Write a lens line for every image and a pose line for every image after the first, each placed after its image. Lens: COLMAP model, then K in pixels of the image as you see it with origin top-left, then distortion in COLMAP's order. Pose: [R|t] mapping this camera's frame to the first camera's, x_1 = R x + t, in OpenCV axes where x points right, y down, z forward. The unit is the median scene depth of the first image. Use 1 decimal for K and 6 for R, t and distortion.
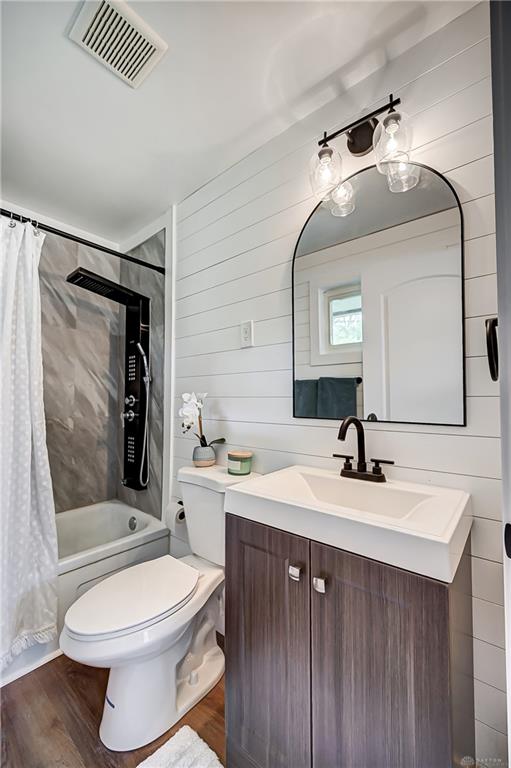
lens RADIAL K [[316.6, 0, 255.5], [0, 316.6, 384.0], [0, 0, 1]] dist [-0.003926, -0.000195]
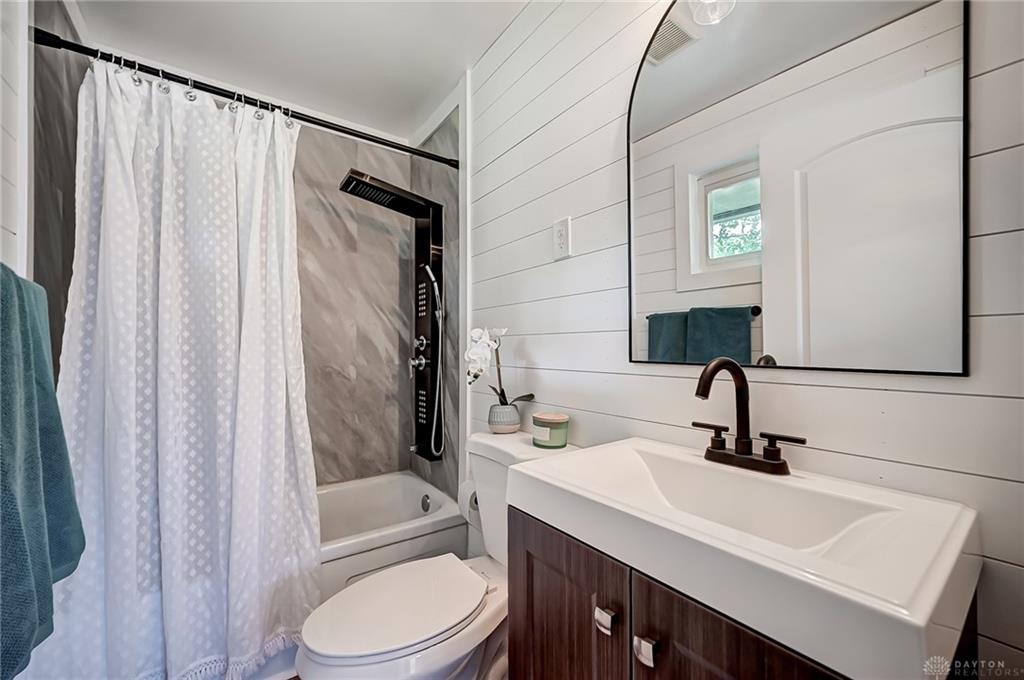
lens RADIAL K [[410.8, 0, 515.8], [0, 410.8, 341.9], [0, 0, 1]] dist [-0.001135, 0.000093]
pose [[0.972782, -0.005269, -0.231664, 0.076575], [0.012498, 0.999479, 0.029750, 0.032379], [0.231387, -0.031836, 0.972341, 0.129925]]
